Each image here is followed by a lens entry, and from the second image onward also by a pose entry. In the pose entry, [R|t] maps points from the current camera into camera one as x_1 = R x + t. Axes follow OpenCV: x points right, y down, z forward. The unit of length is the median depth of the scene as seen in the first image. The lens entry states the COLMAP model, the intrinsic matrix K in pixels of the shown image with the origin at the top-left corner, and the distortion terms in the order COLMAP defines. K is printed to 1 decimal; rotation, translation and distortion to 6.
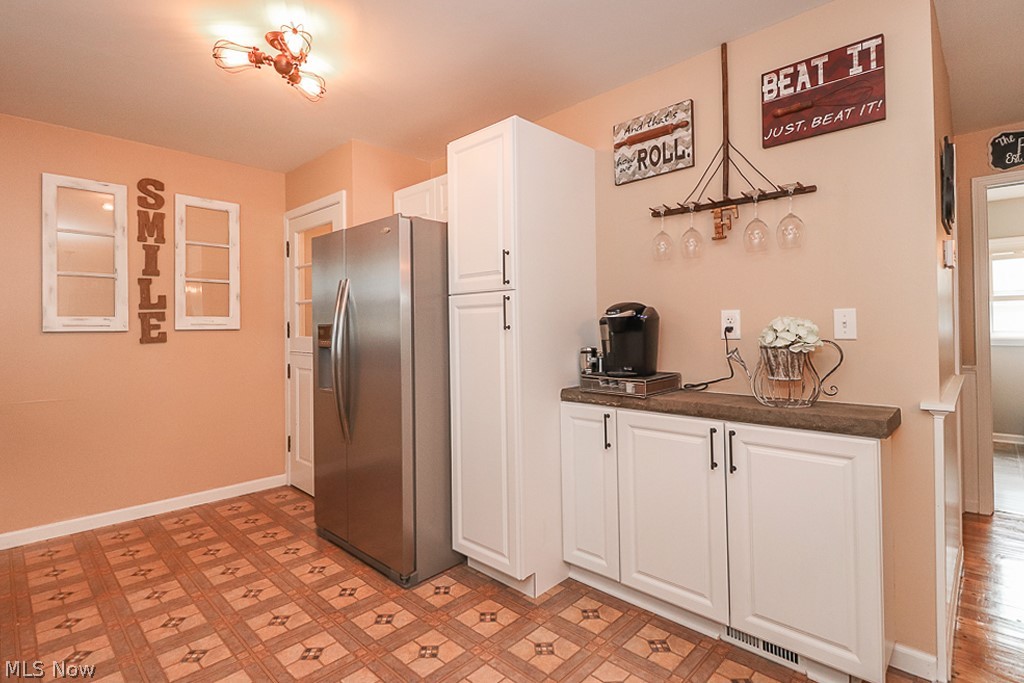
lens RADIAL K [[497.0, 0, 509.7], [0, 497.0, 327.8], [0, 0, 1]] dist [-0.000019, -0.002119]
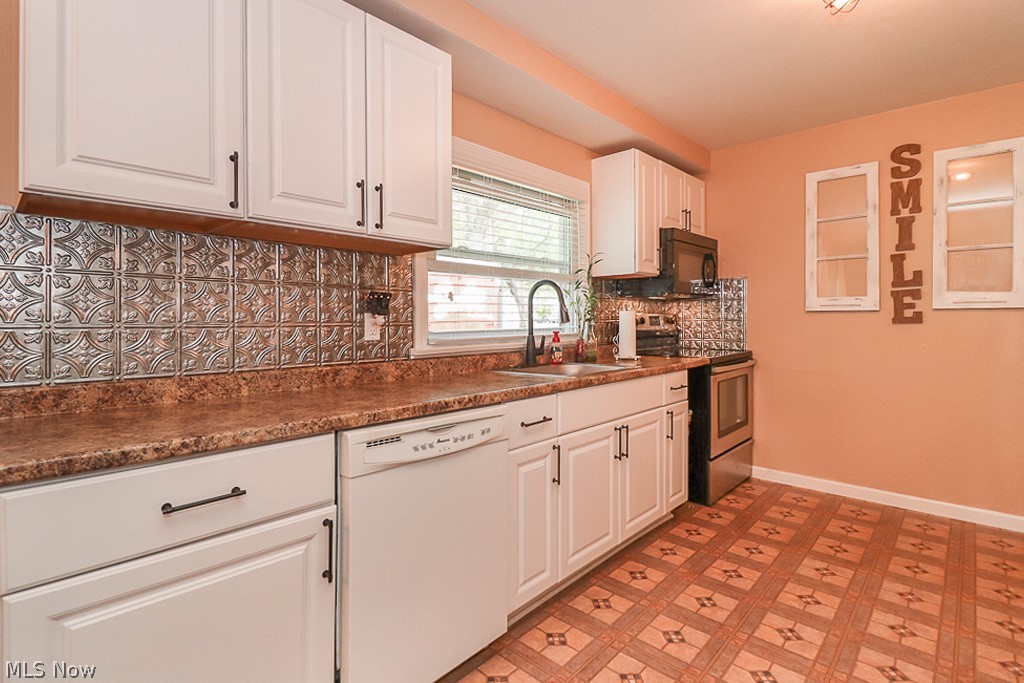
lens RADIAL K [[505.9, 0, 509.0], [0, 505.9, 322.8], [0, 0, 1]] dist [0.024758, -0.001340]
pose [[0.035561, 0.024162, -0.999075, 0.240114], [0.006573, 0.999680, 0.024411, 0.001815], [0.999346, -0.007435, 0.035390, 0.262412]]
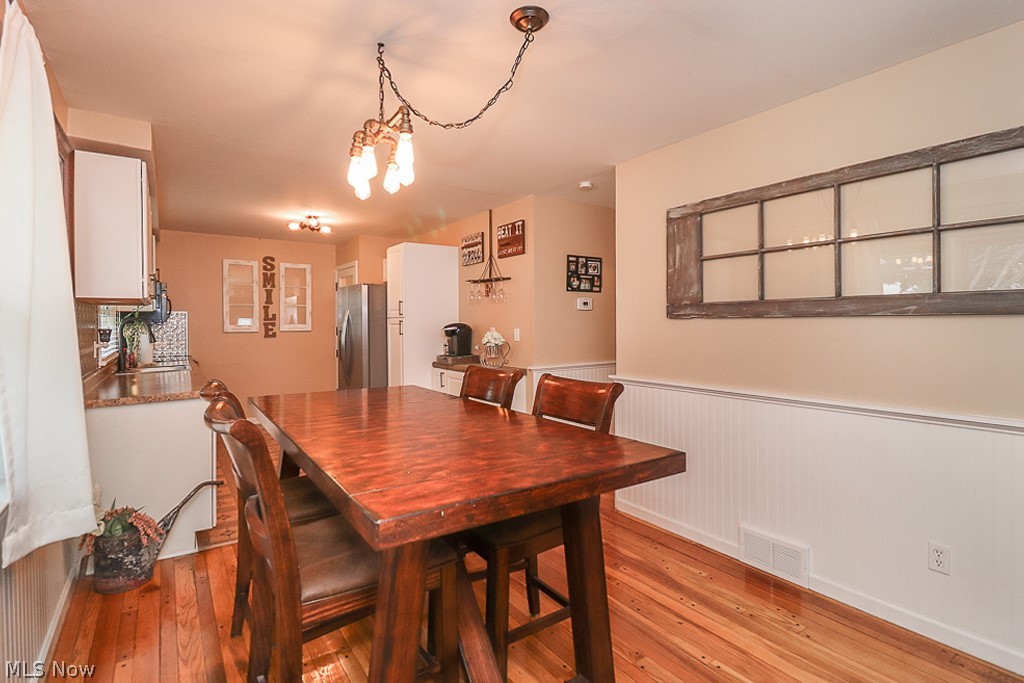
lens RADIAL K [[497.0, 0, 509.7], [0, 497.0, 327.8], [0, 0, 1]] dist [-0.000019, -0.002119]
pose [[0.980889, 0.008273, -0.194392, 0.720706], [-0.005455, 0.999872, 0.015031, -0.051601], [0.194491, -0.013683, 0.980809, -0.903977]]
